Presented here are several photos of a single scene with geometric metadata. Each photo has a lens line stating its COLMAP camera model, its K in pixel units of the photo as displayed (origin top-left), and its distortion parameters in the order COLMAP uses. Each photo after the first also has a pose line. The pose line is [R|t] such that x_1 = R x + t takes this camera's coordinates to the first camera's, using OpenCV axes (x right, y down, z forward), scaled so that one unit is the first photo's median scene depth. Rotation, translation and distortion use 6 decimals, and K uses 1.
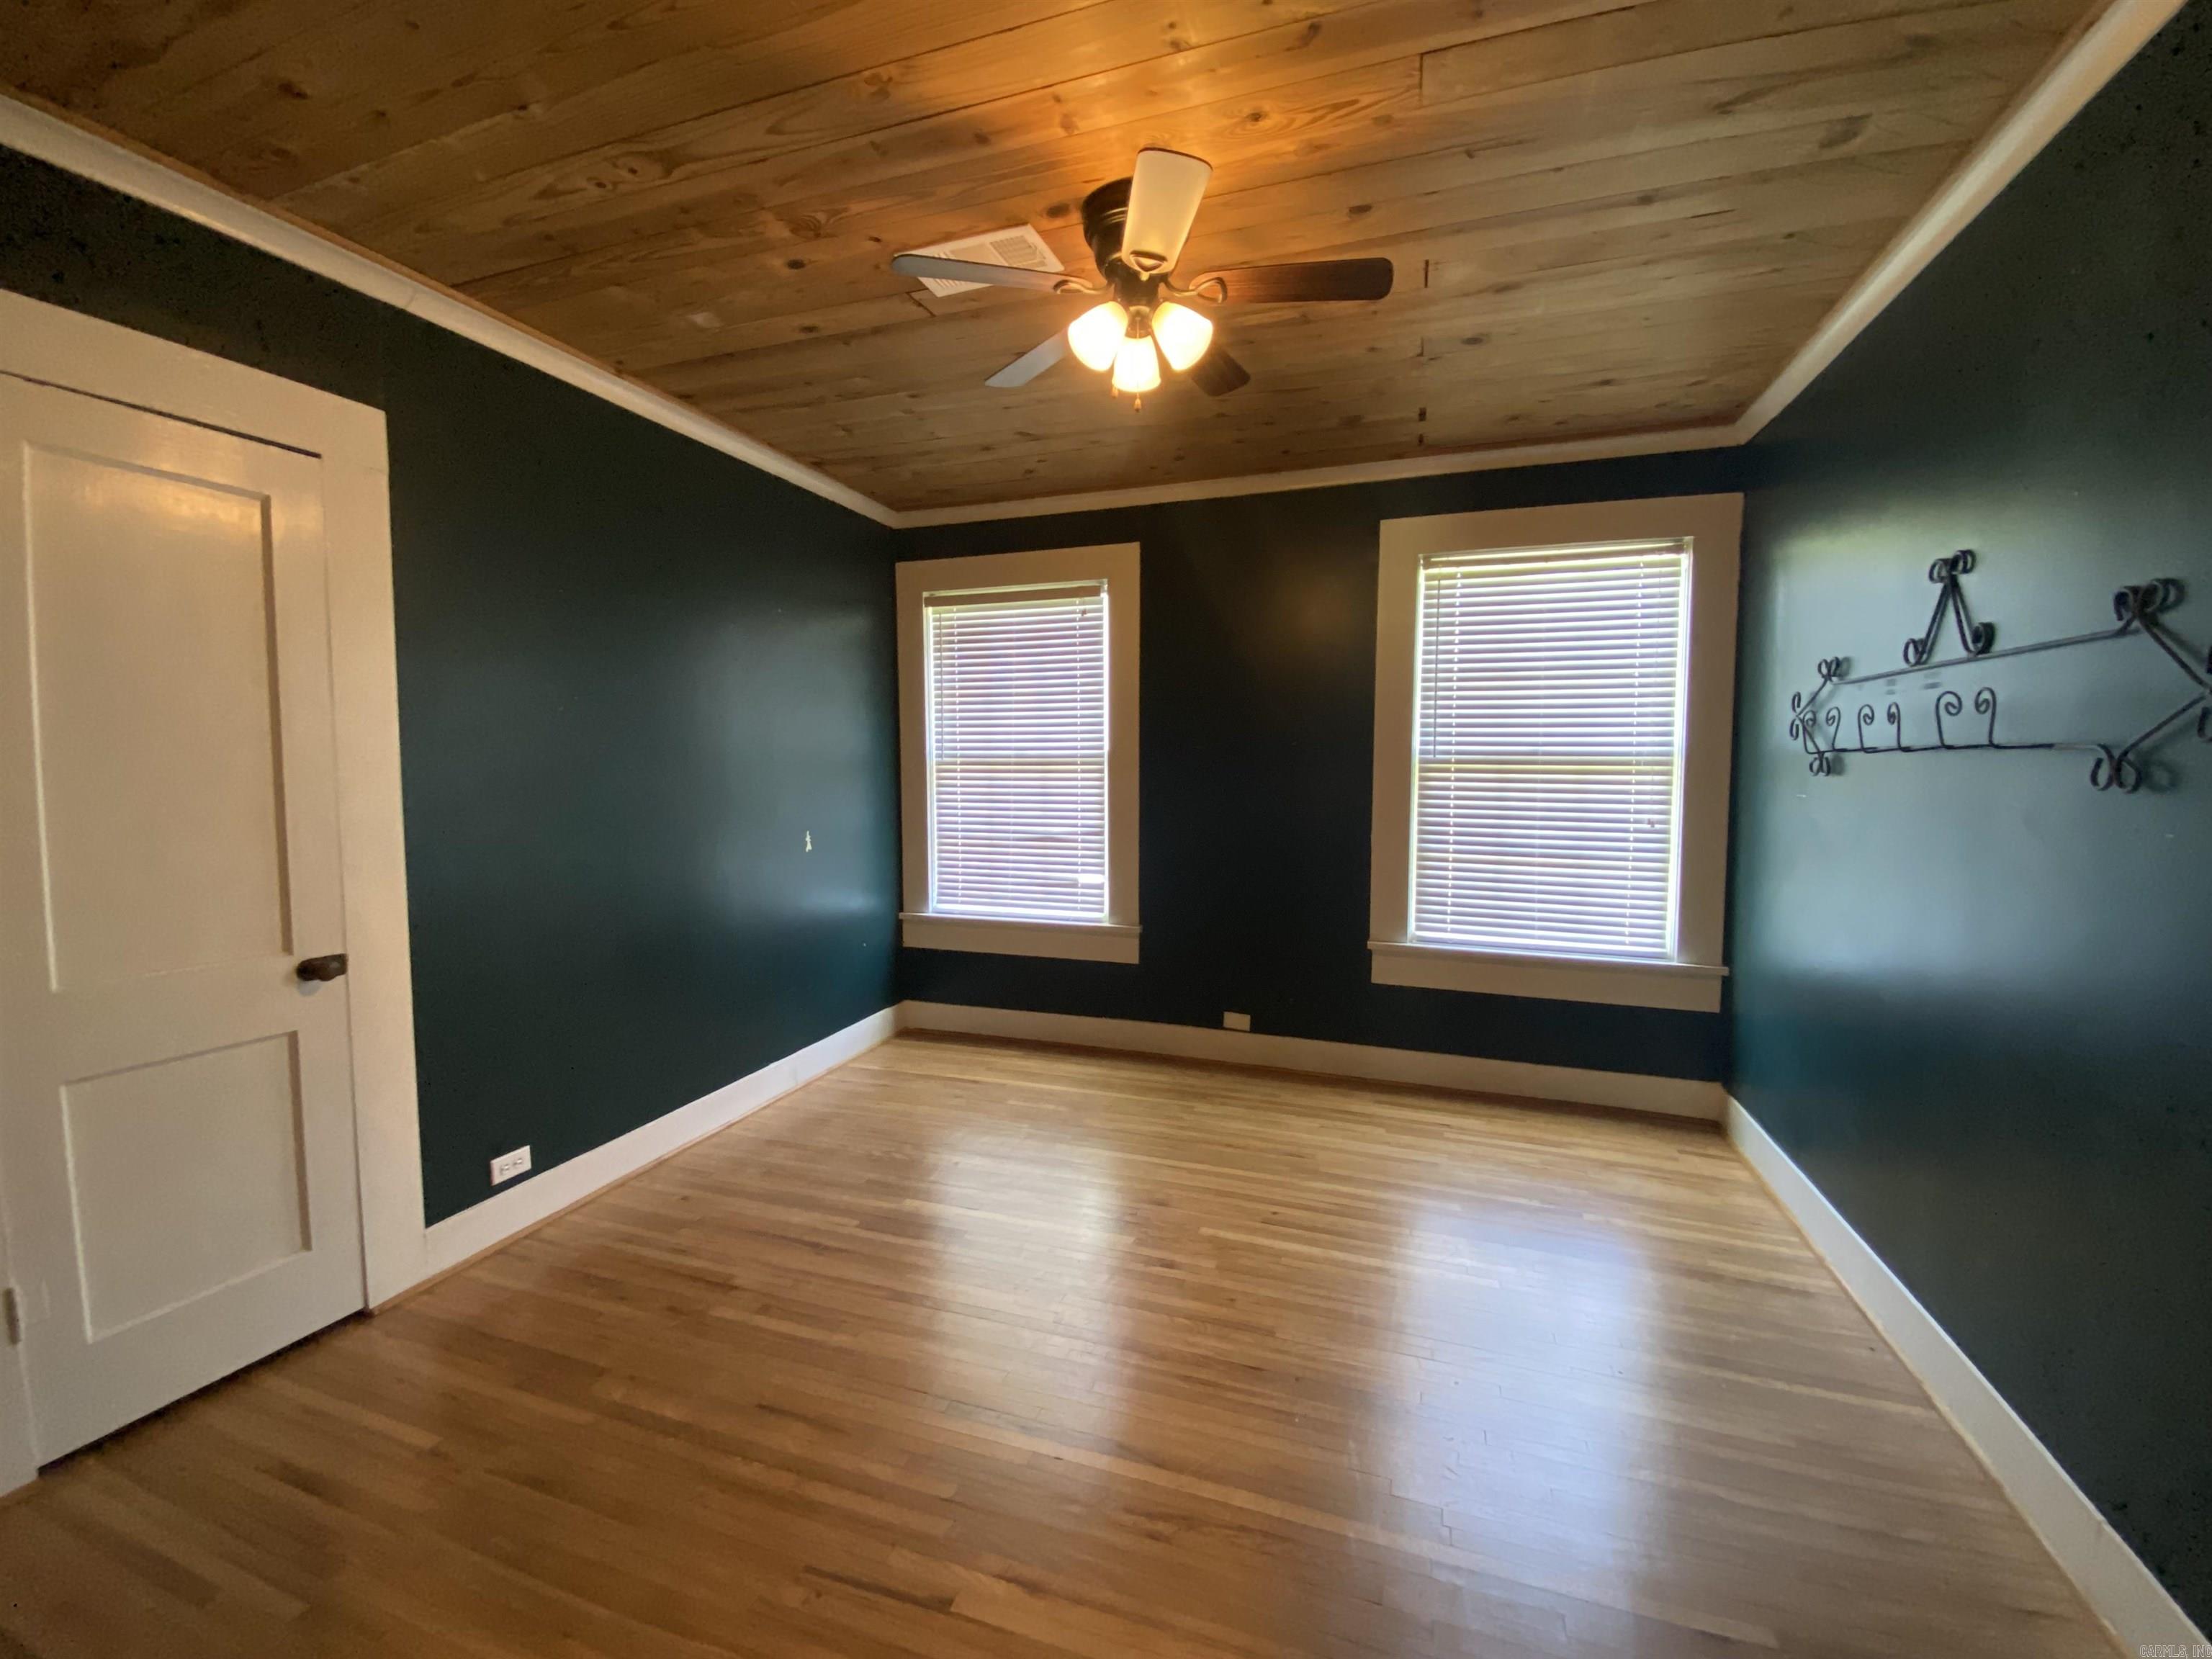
lens RADIAL K [[901.7, 0, 1101.6], [0, 901.7, 827.3], [0, 0, 1]] dist [0.012244, -0.011561]
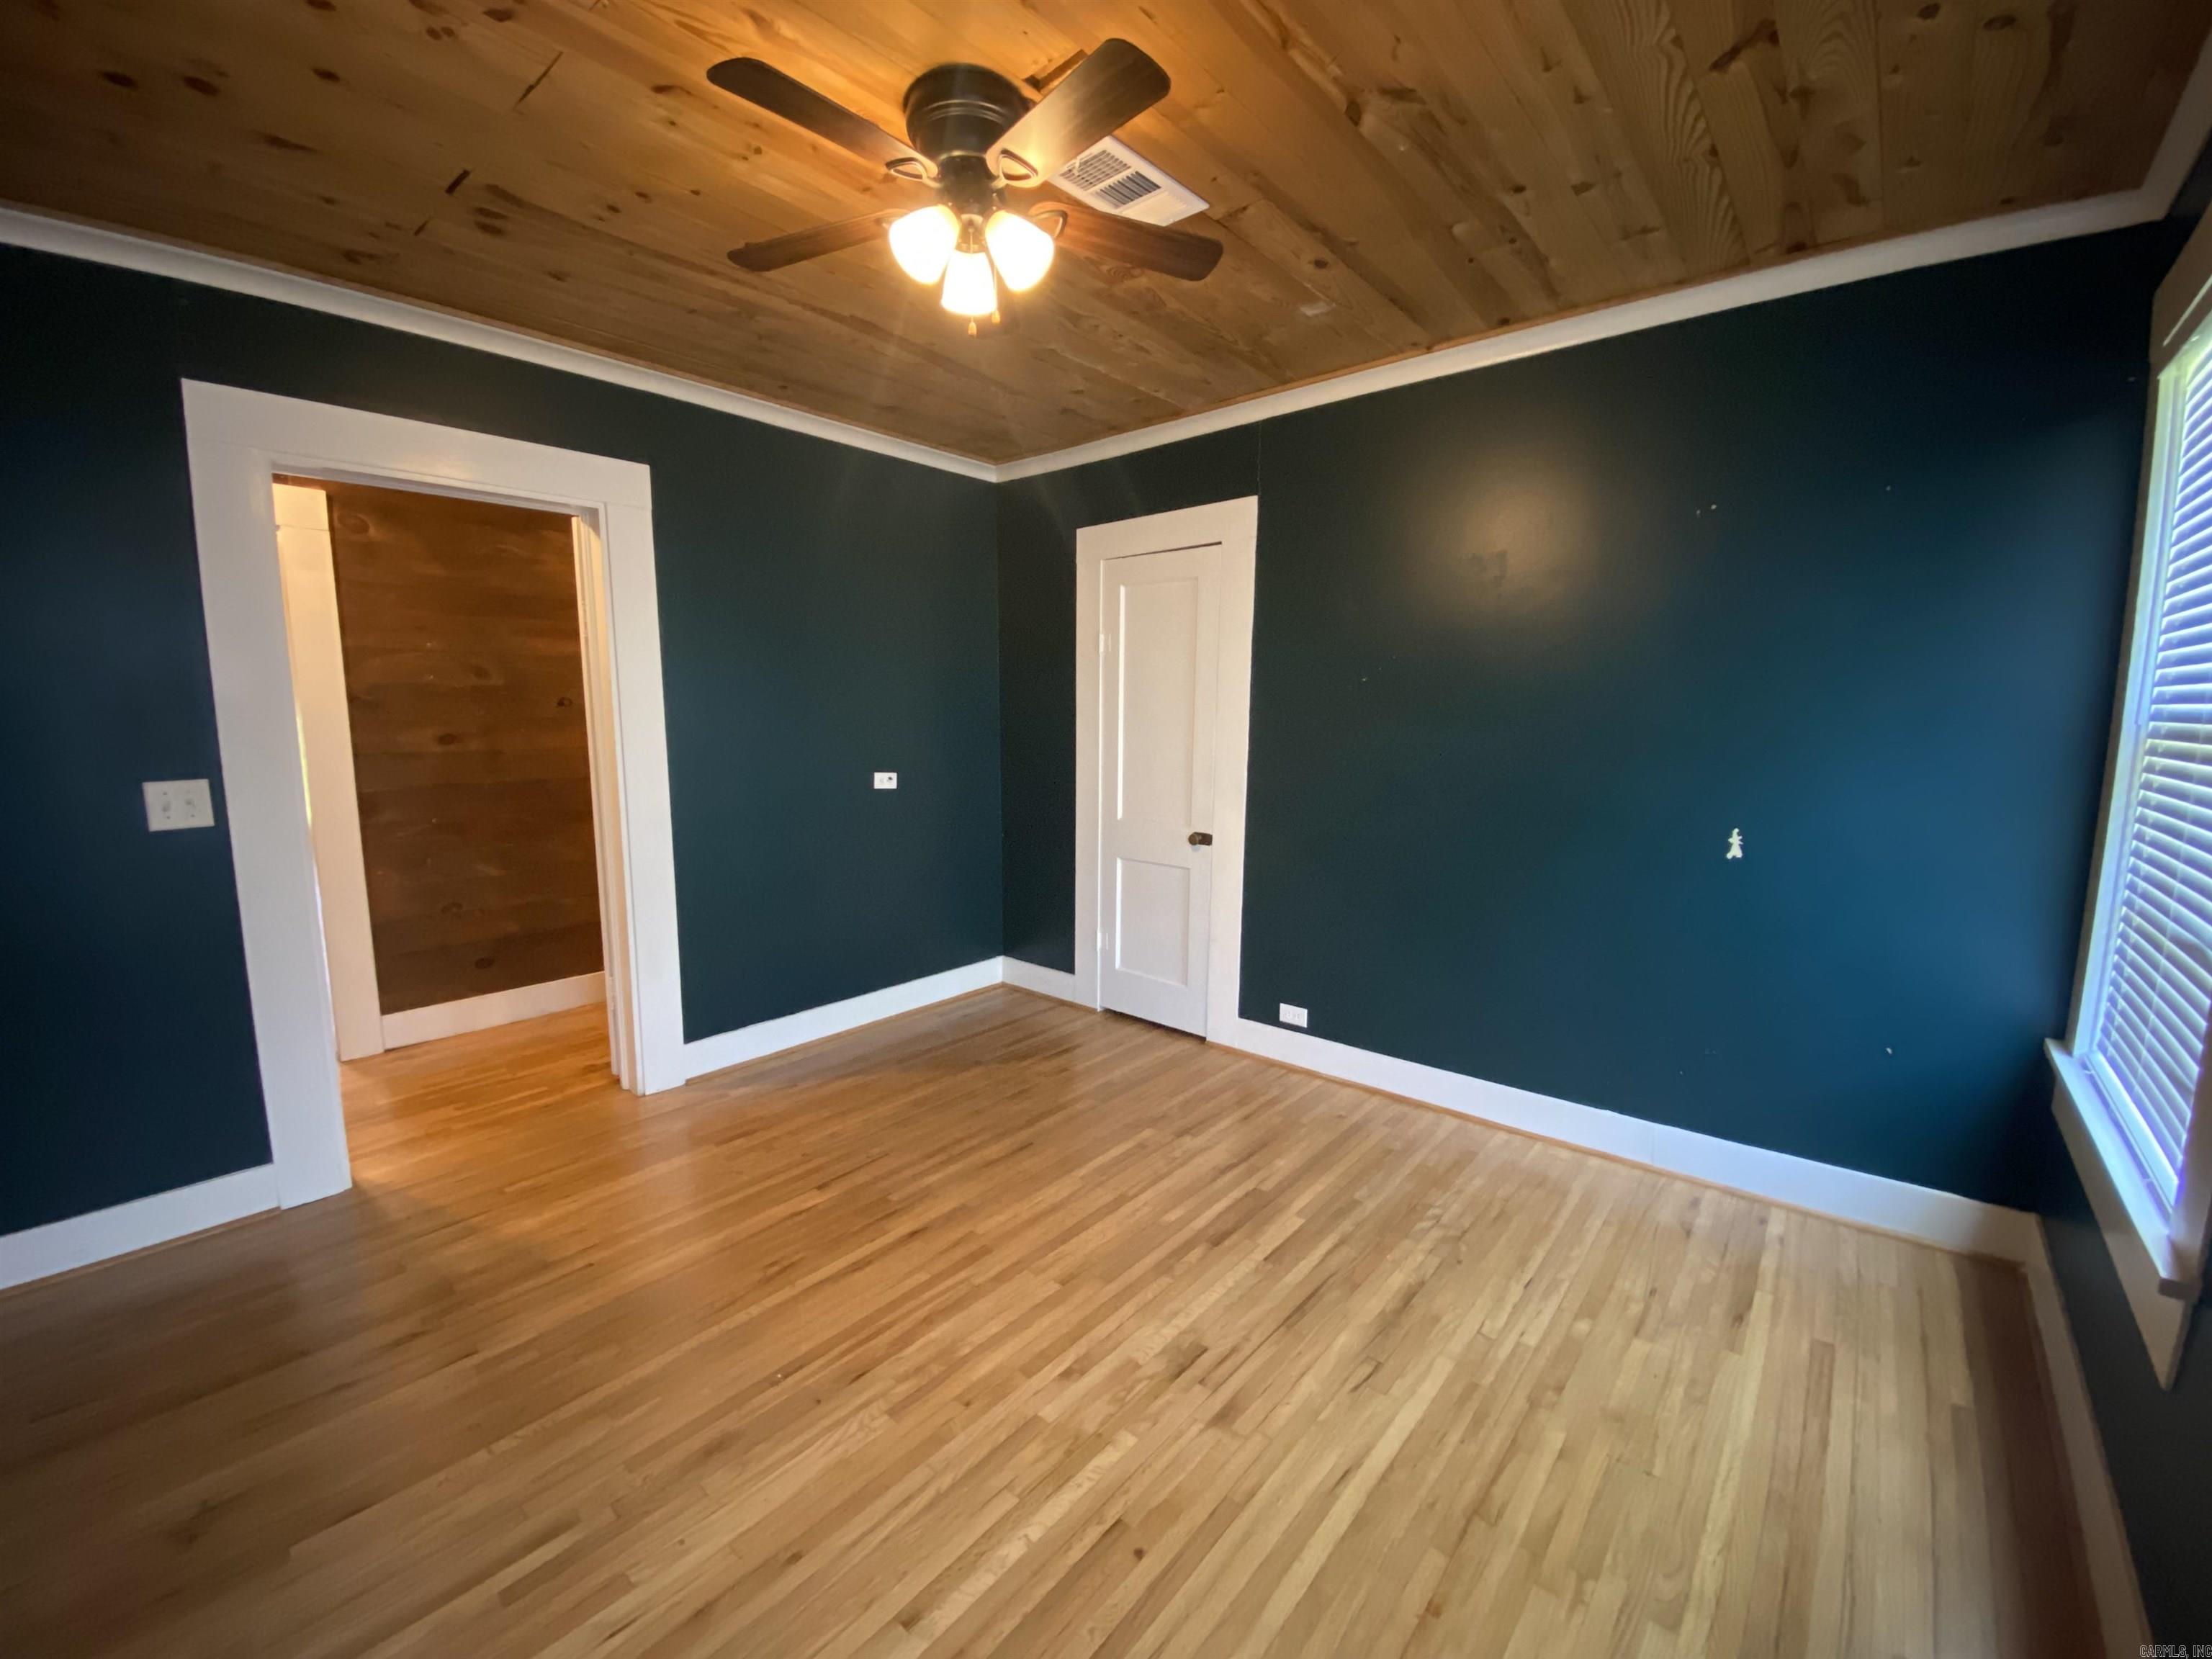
lens RADIAL K [[901.7, 0, 1101.6], [0, 901.7, 827.3], [0, 0, 1]] dist [0.012244, -0.011561]
pose [[-0.363075, 0.112706, -0.924918, 0.725521], [-0.073937, 0.986042, 0.149178, -0.096516], [0.928822, 0.122548, -0.349674, 1.233270]]
